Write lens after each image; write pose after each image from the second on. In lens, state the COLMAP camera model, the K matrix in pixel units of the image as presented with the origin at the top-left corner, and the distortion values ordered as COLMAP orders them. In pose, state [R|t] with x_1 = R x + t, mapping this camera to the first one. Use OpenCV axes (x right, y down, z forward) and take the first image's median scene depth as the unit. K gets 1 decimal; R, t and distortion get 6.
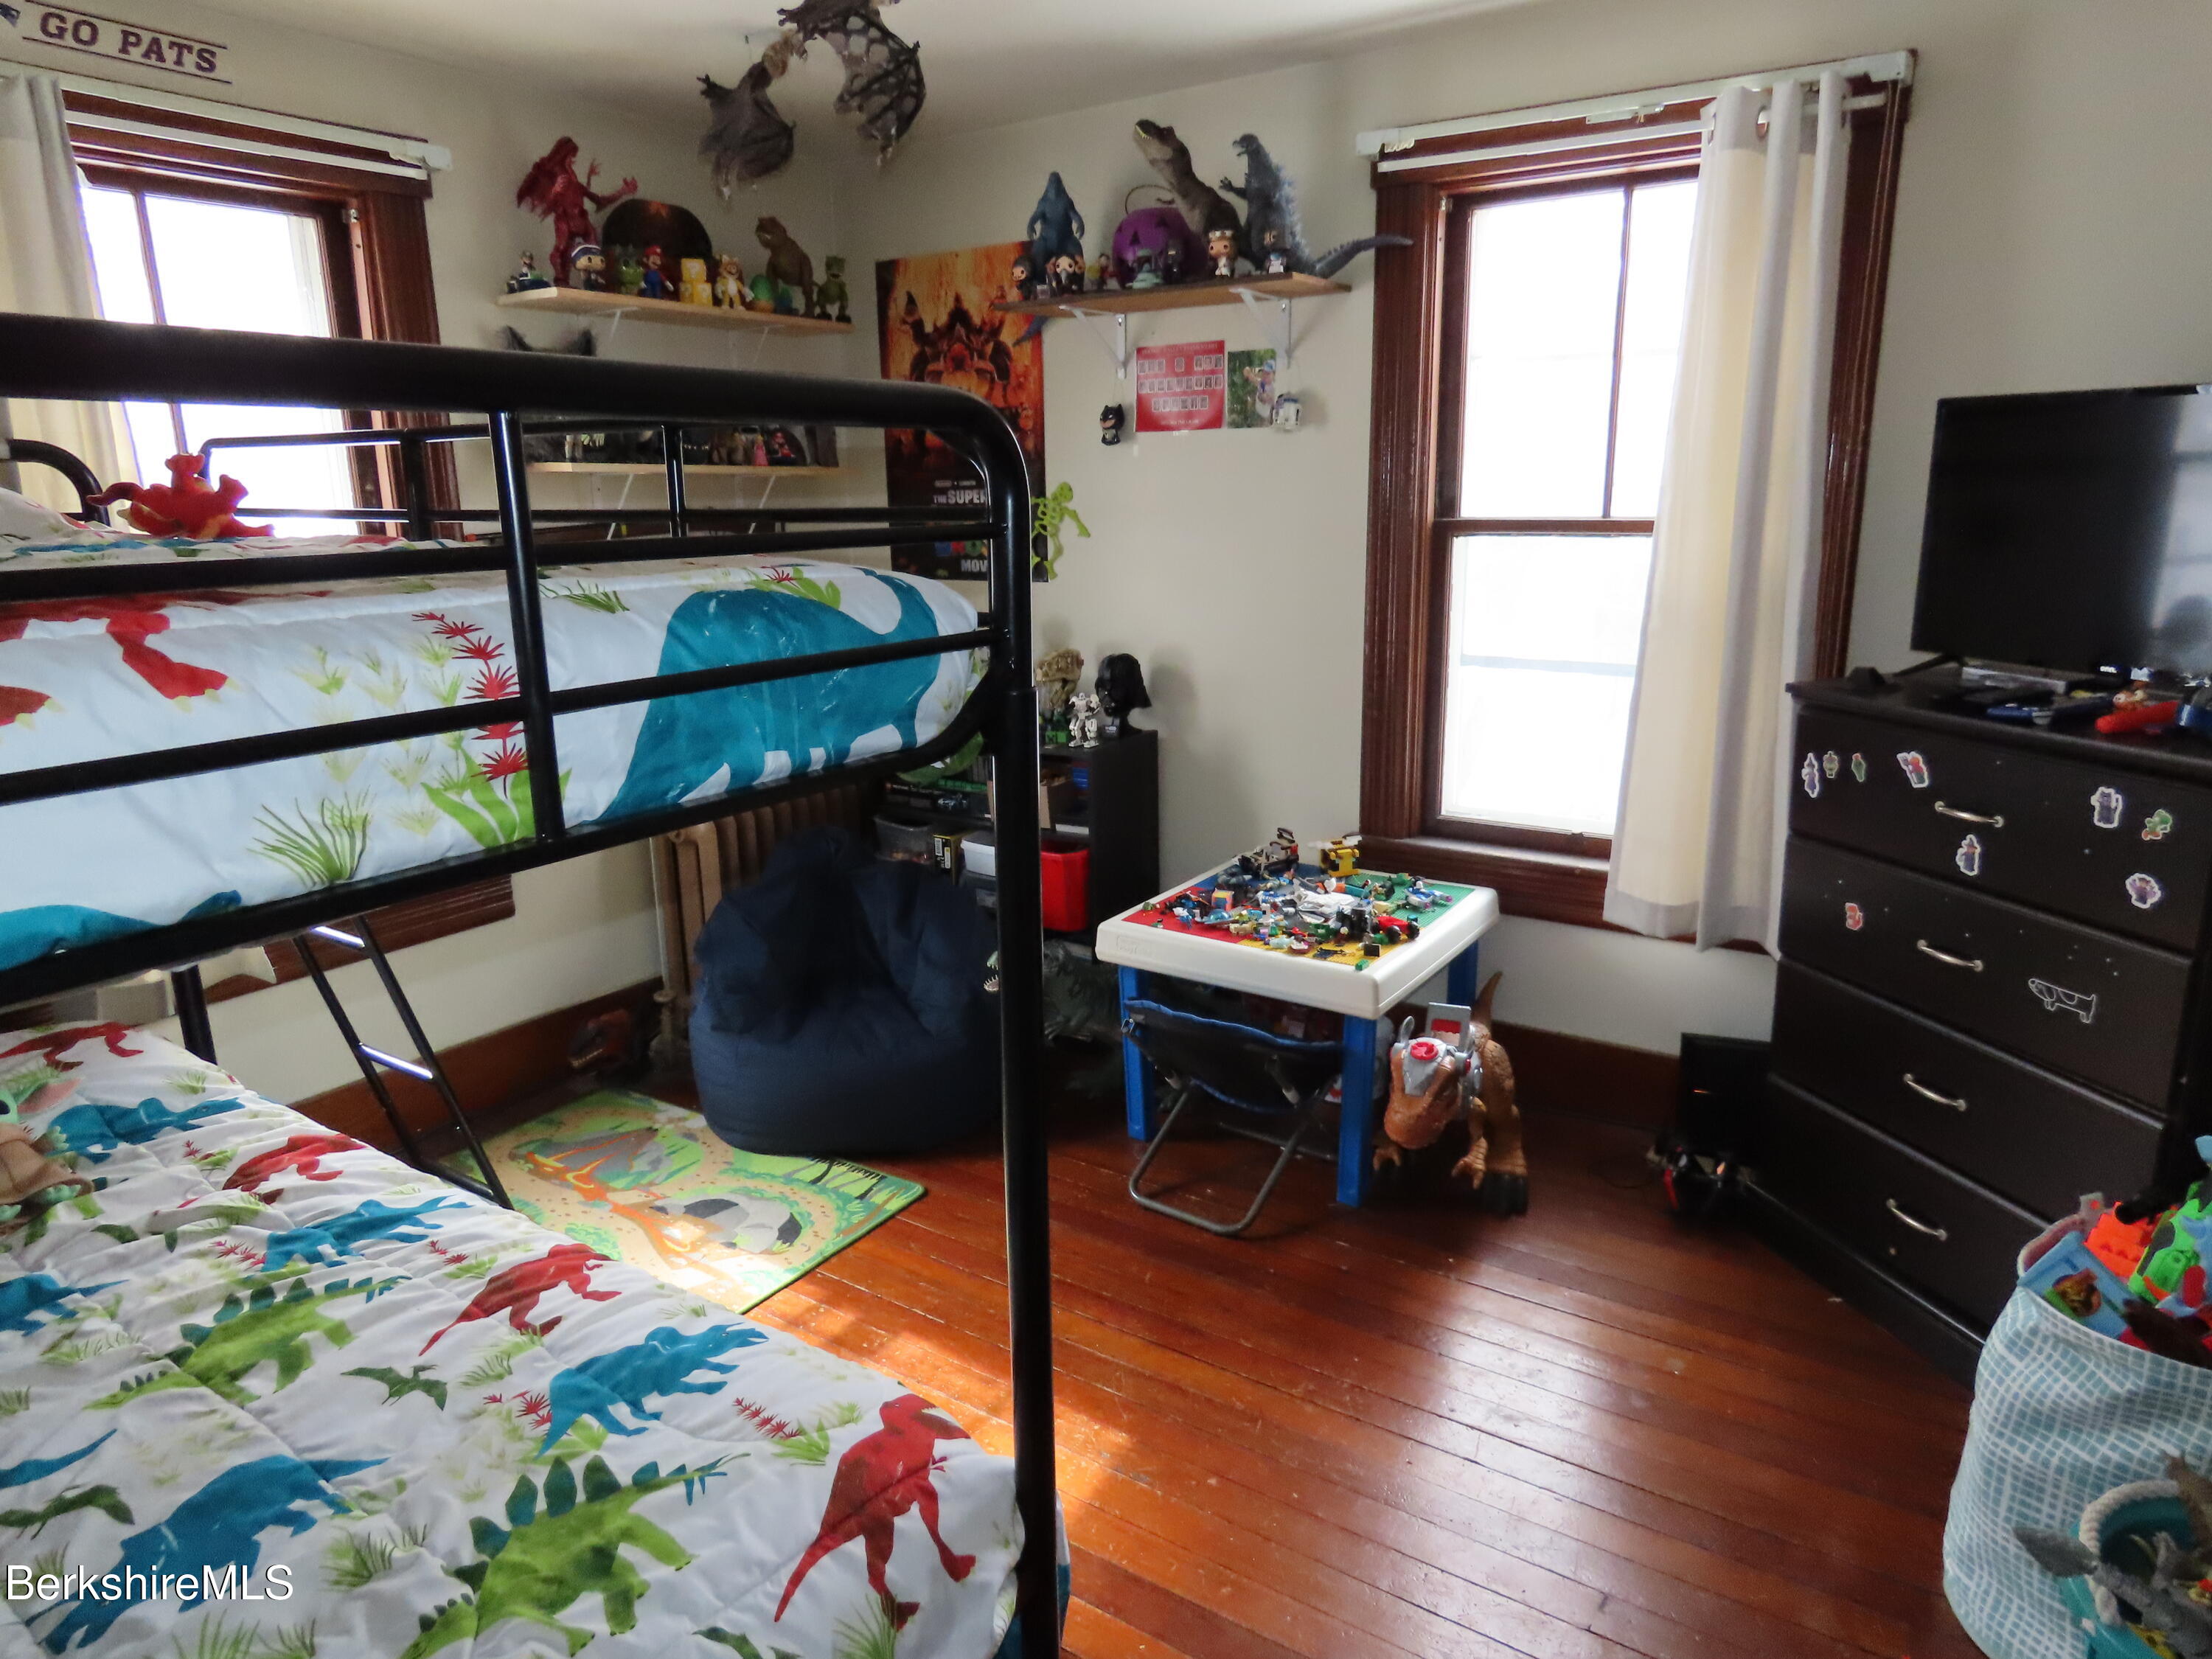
lens RADIAL K [[1370.9, 0, 1111.7], [0, 1370.9, 823.8], [0, 0, 1]] dist [-0.015653, -0.001254]
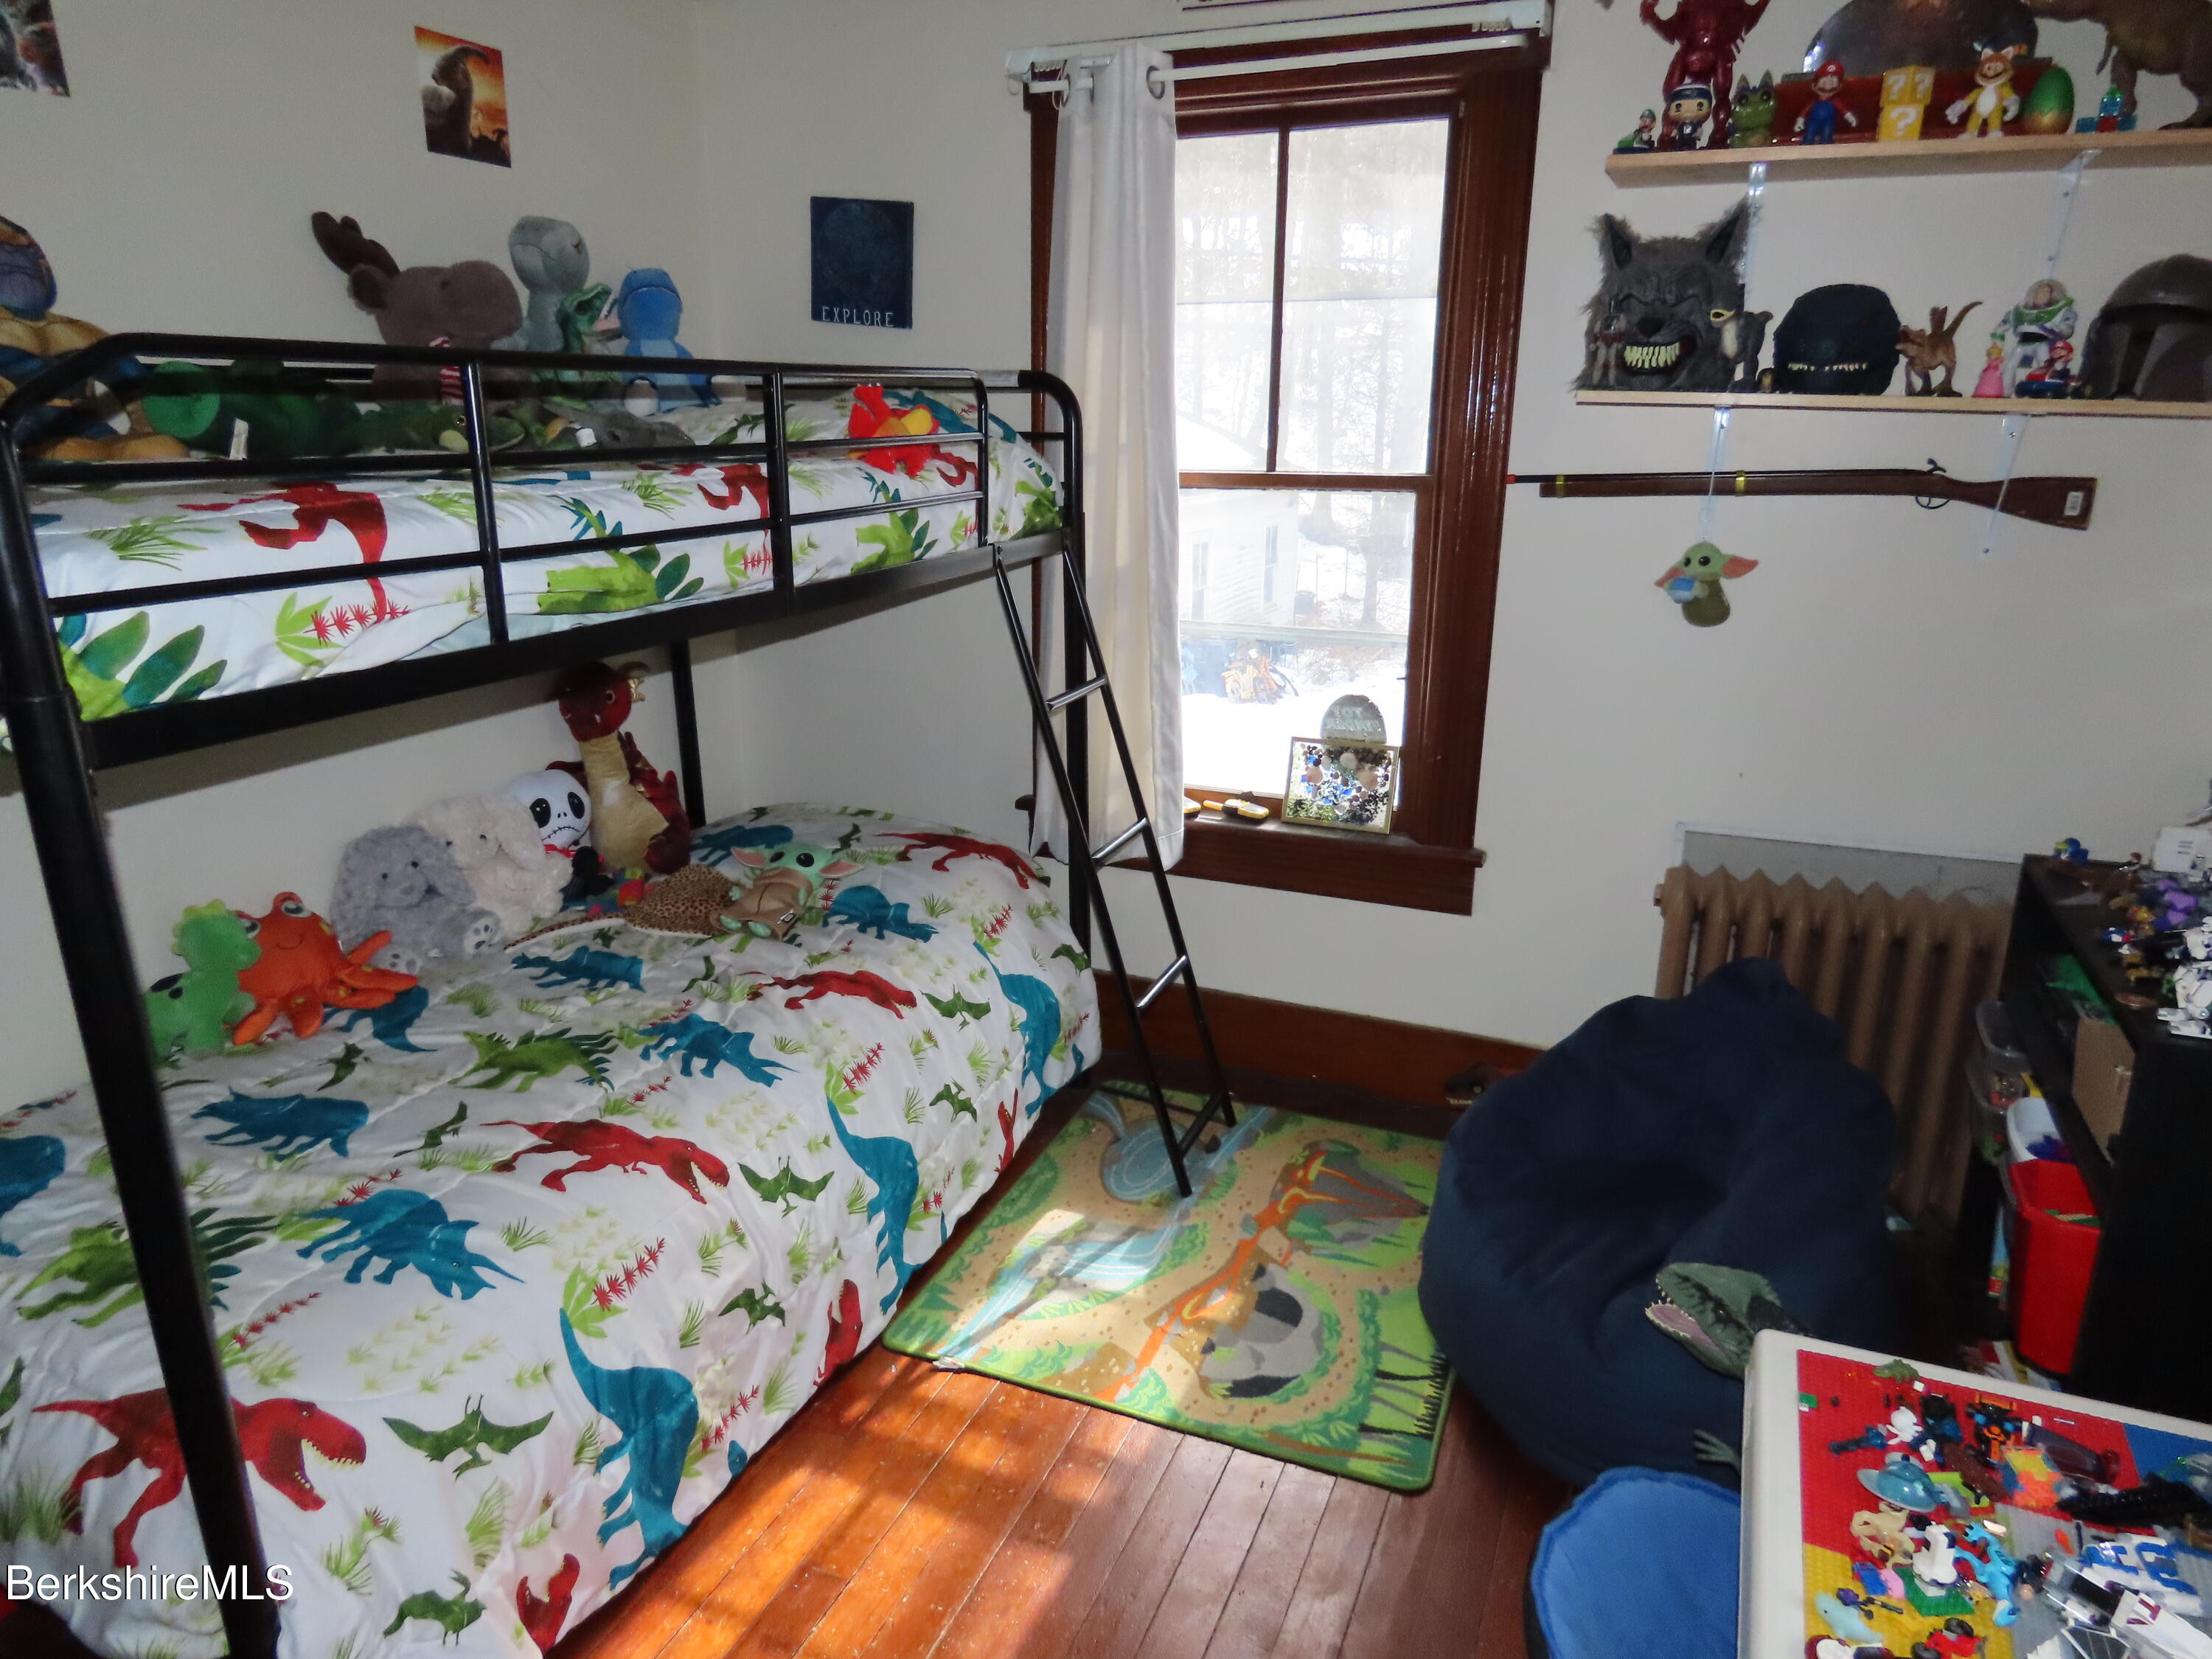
lens RADIAL K [[1370.9, 0, 1111.7], [0, 1370.9, 823.8], [0, 0, 1]] dist [-0.015653, -0.001254]
pose [[0.194996, 0.294047, -0.935689, 0.445313], [-0.246306, 0.938111, 0.243478, -0.201498], [0.949373, 0.182989, 0.255353, 0.766456]]
